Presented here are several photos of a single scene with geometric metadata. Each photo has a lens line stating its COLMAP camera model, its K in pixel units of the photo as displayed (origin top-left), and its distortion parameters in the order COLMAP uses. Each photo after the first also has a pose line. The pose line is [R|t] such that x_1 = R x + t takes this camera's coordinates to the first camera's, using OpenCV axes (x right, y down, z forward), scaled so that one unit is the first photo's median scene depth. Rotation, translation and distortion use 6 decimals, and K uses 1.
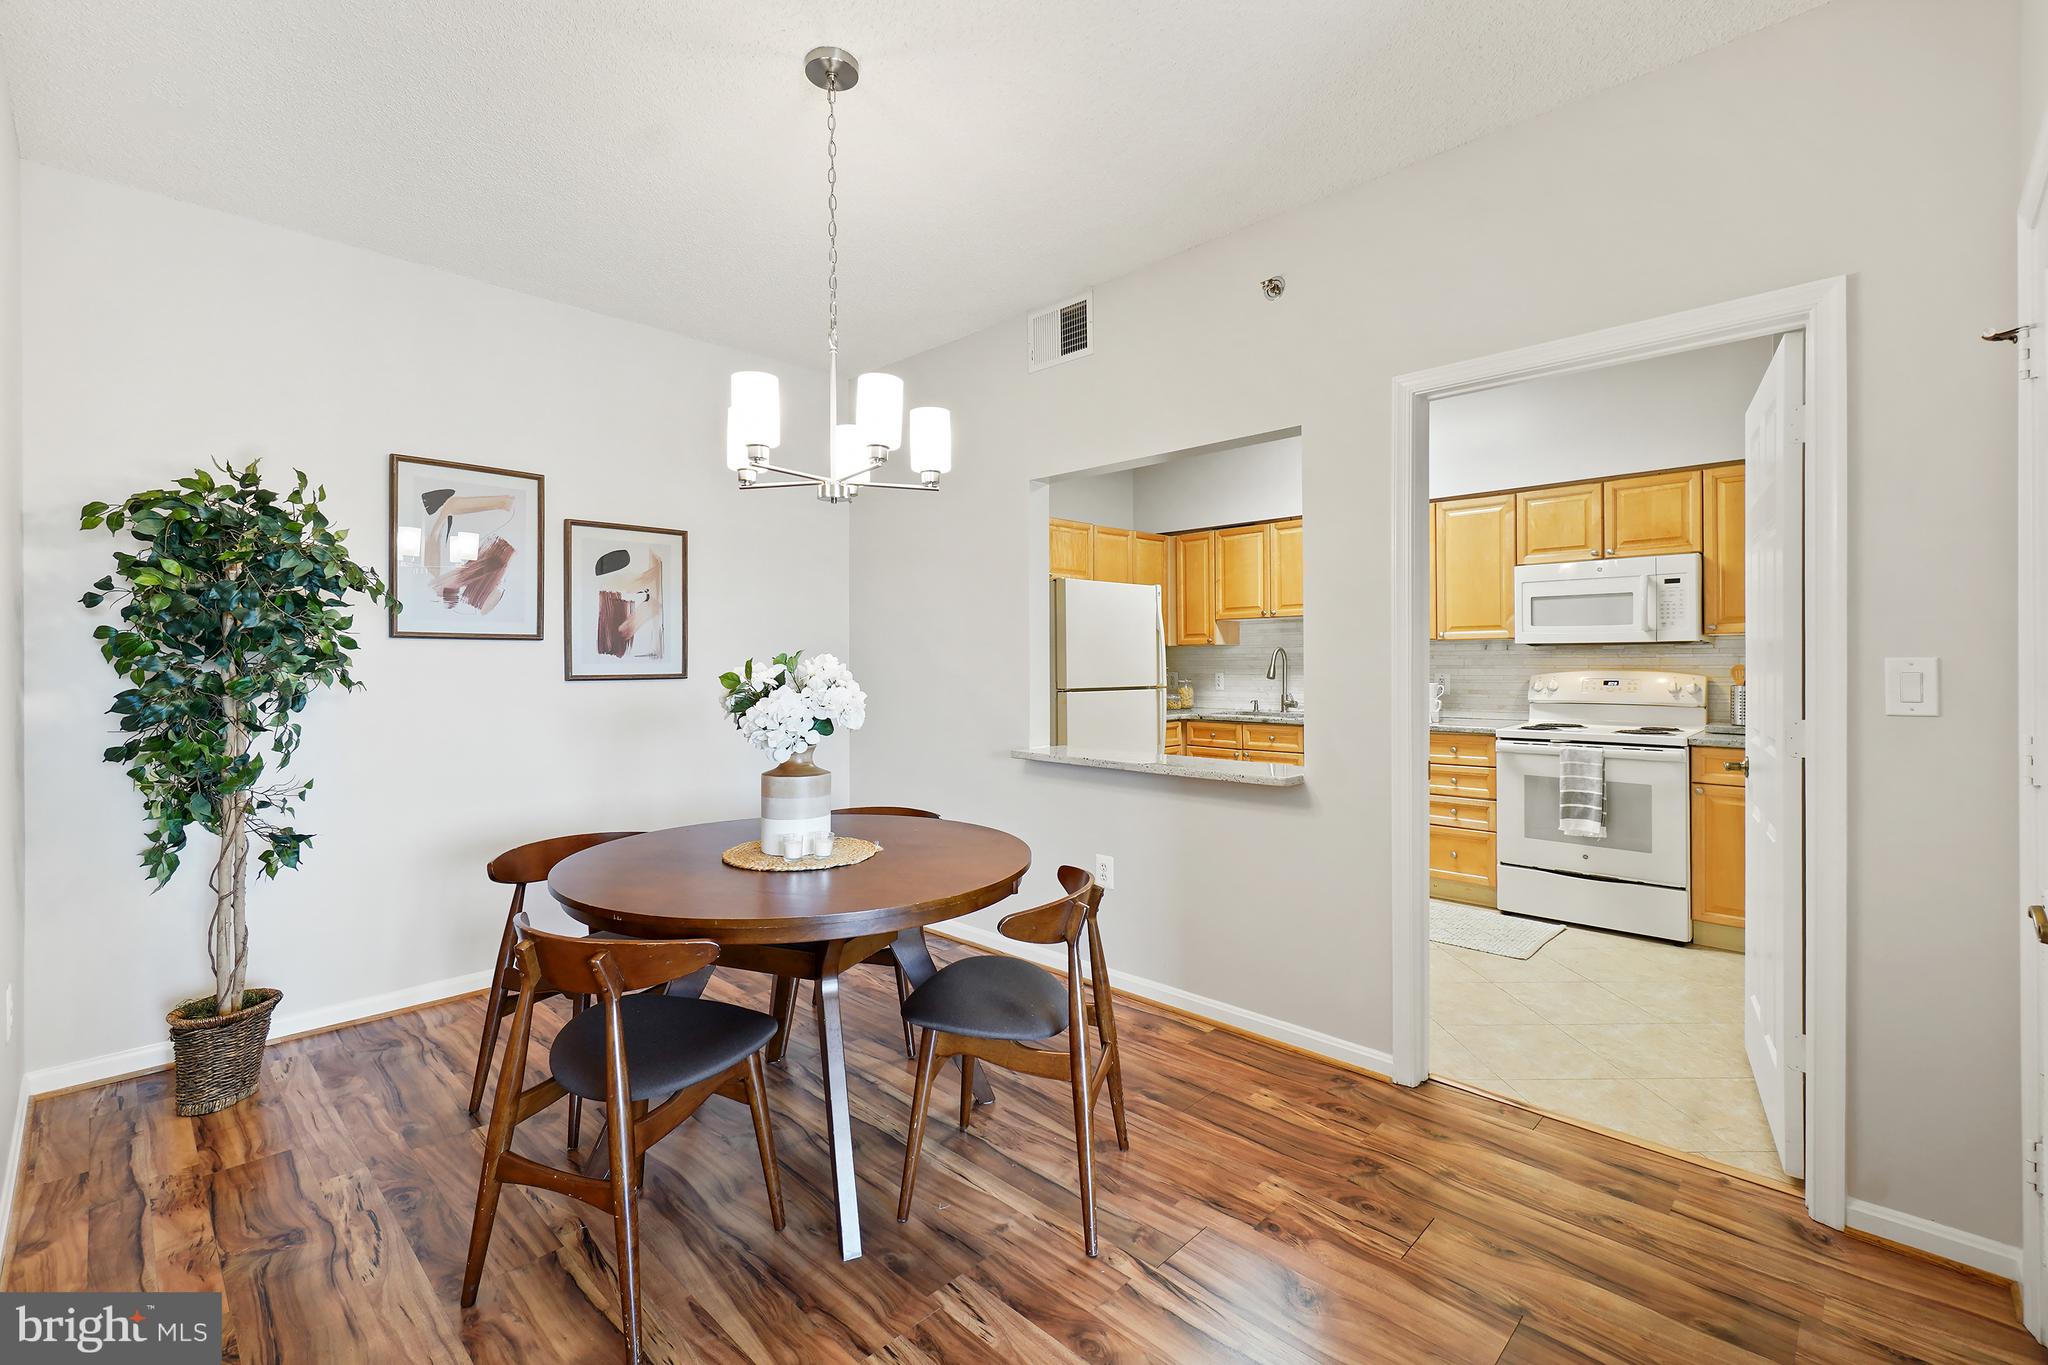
lens RADIAL K [[886.1, 0, 1021.3], [0, 886.1, 664.2], [0, 0, 1]] dist [0.001740, 0.000025]
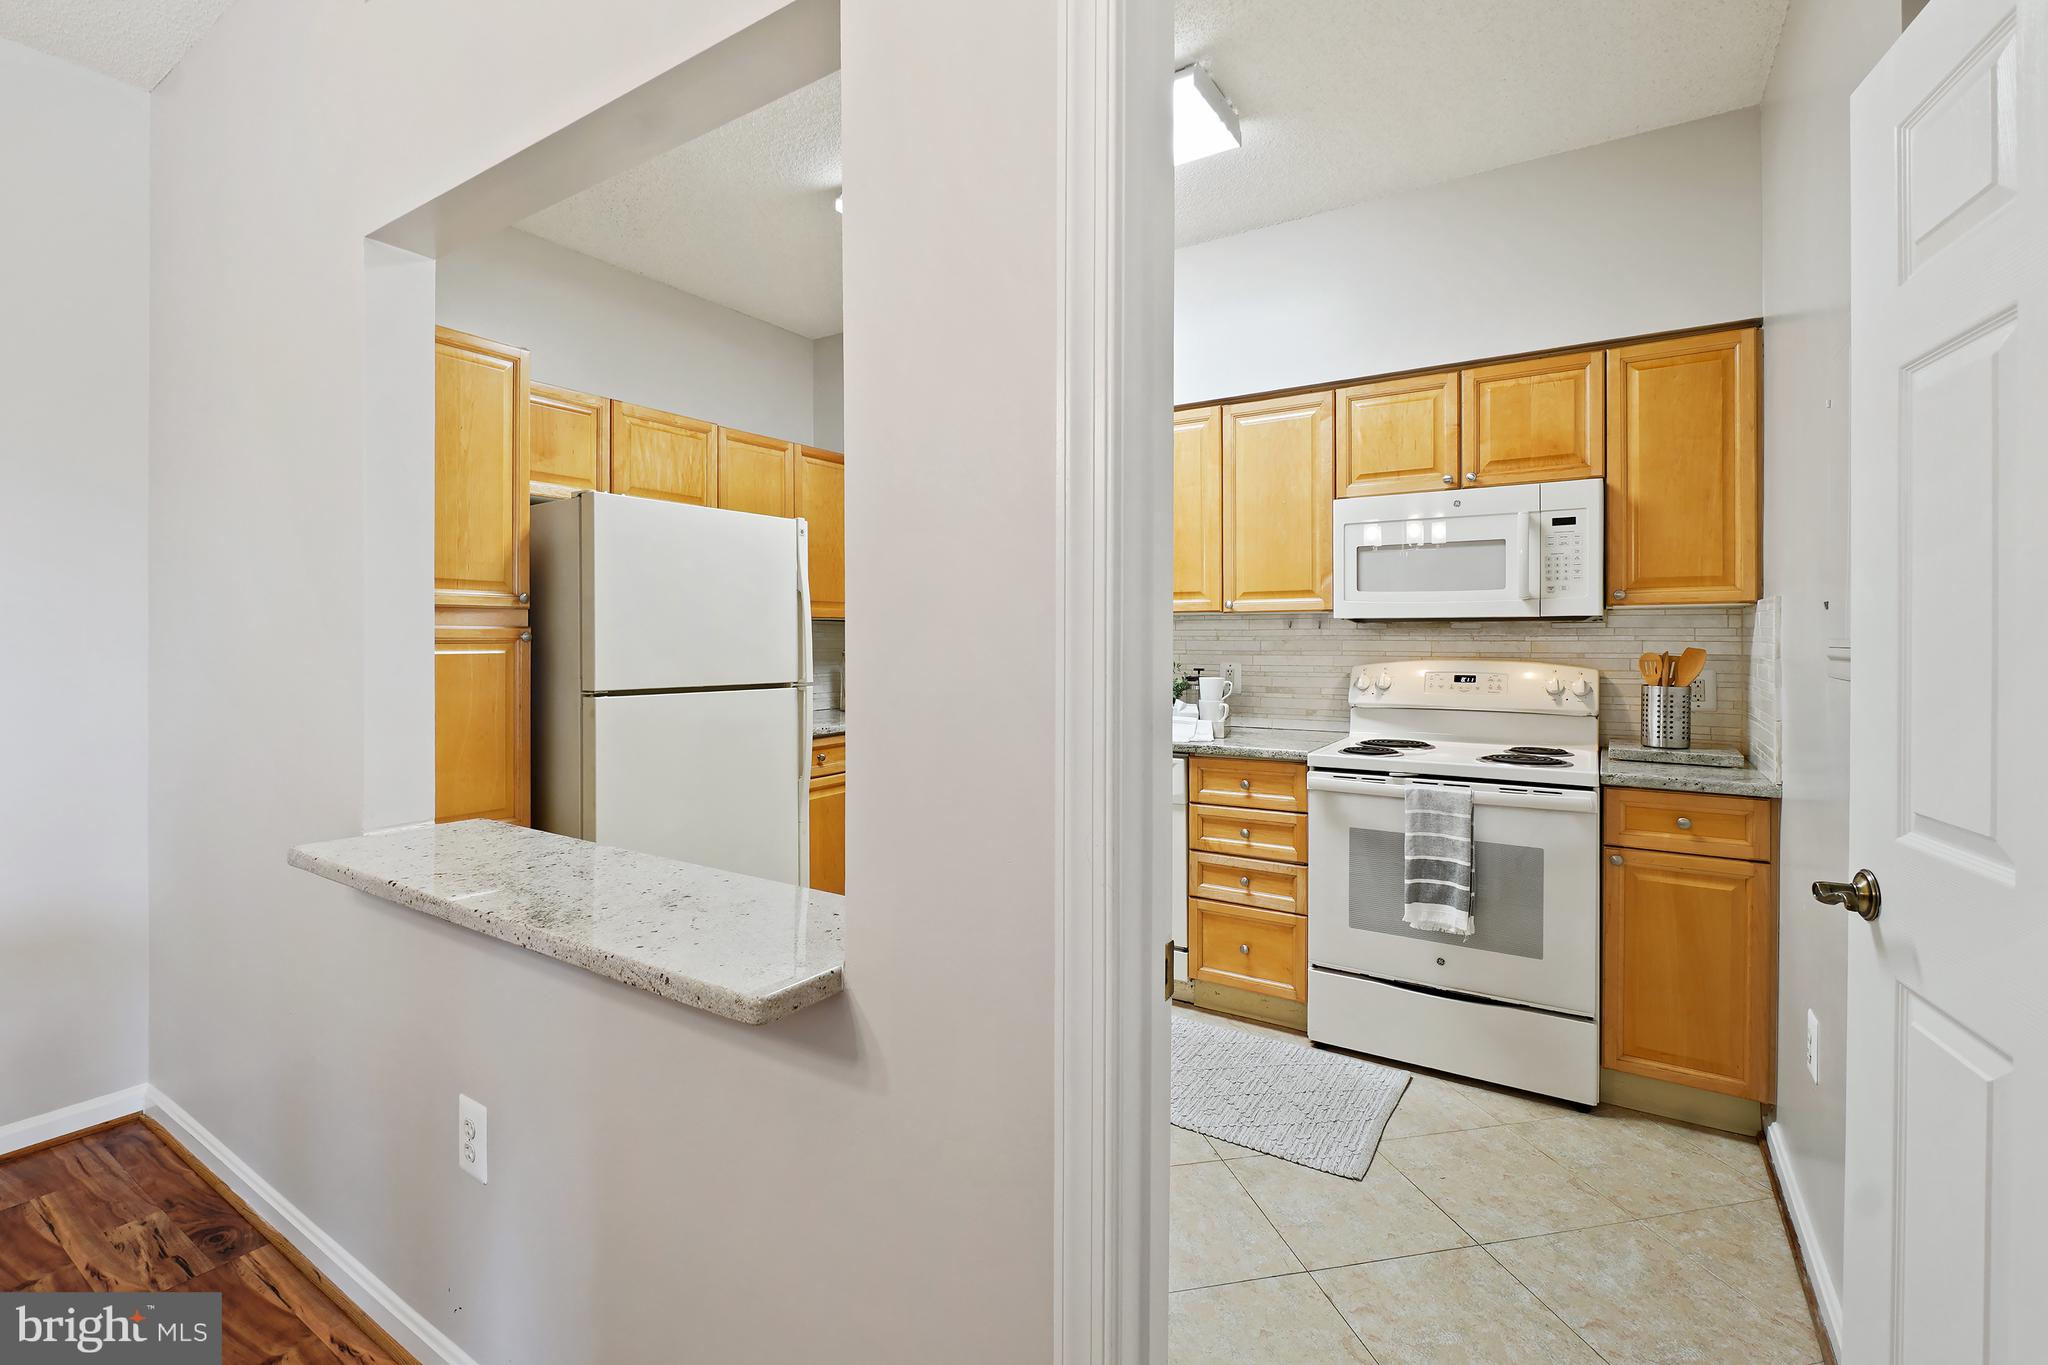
lens RADIAL K [[903.5, 0, 1008.6], [0, 903.5, 642.4], [0, 0, 1]] dist [-0.002443, -0.000238]
pose [[0.981263, 0.005604, 0.192591, 0.241896], [-0.005205, 0.999983, -0.002578, -0.003251], [-0.192602, 0.001528, 0.981276, 0.489983]]
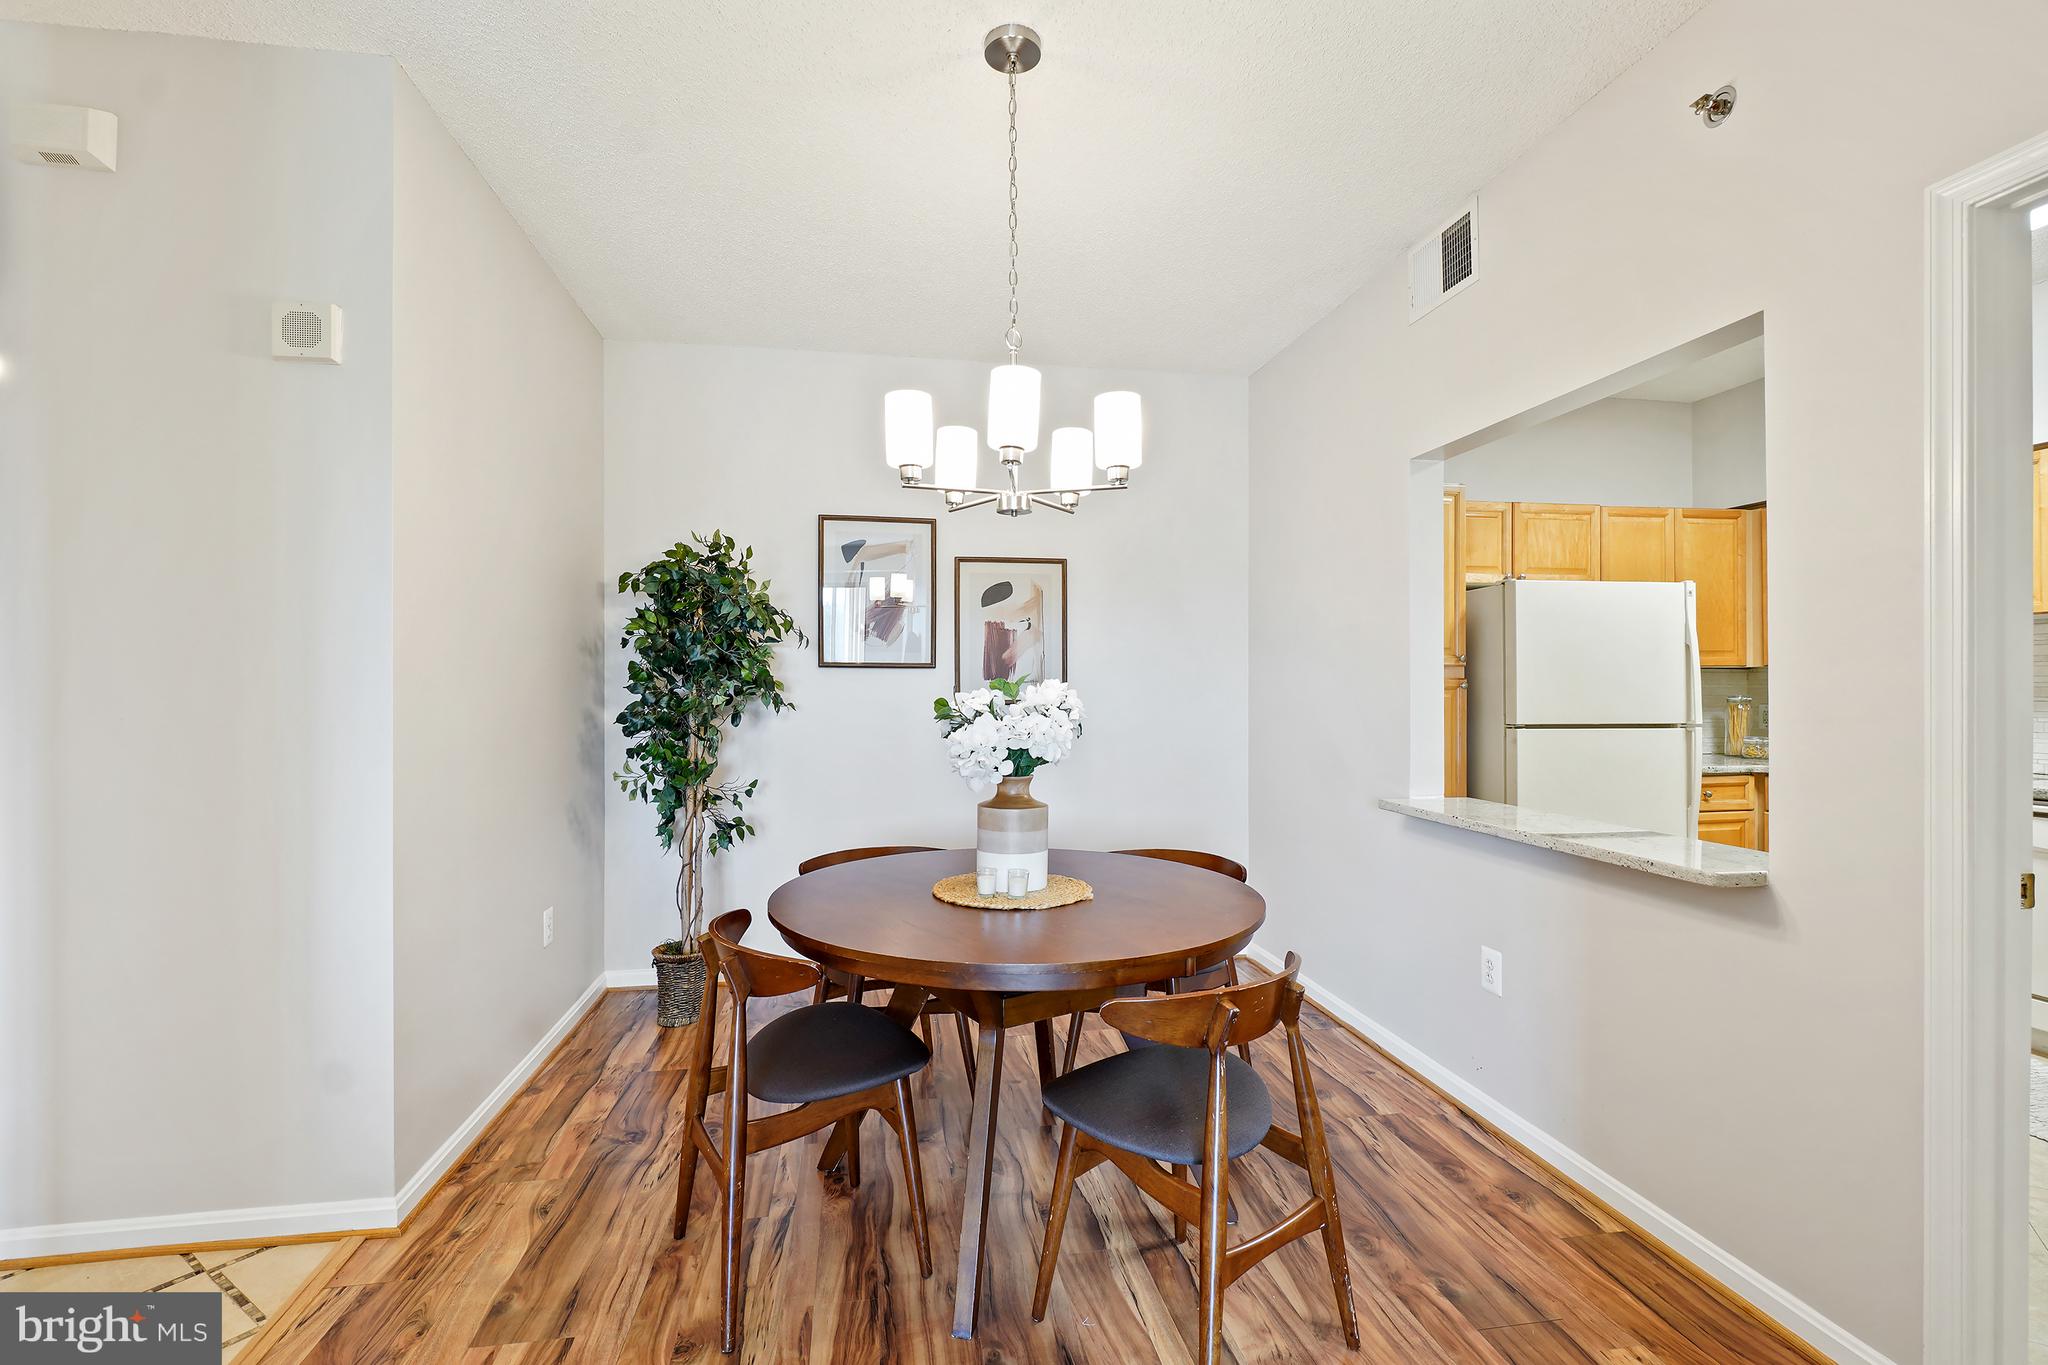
lens RADIAL K [[912.7, 0, 1025.4], [0, 912.7, 690.0], [0, 0, 1]] dist [-0.007153, 0.000036]
pose [[0.809510, 0.003447, -0.587096, 0.209109], [-0.004181, 0.999991, 0.000106, -0.000376], [0.587092, 0.002369, 0.809517, 0.138767]]
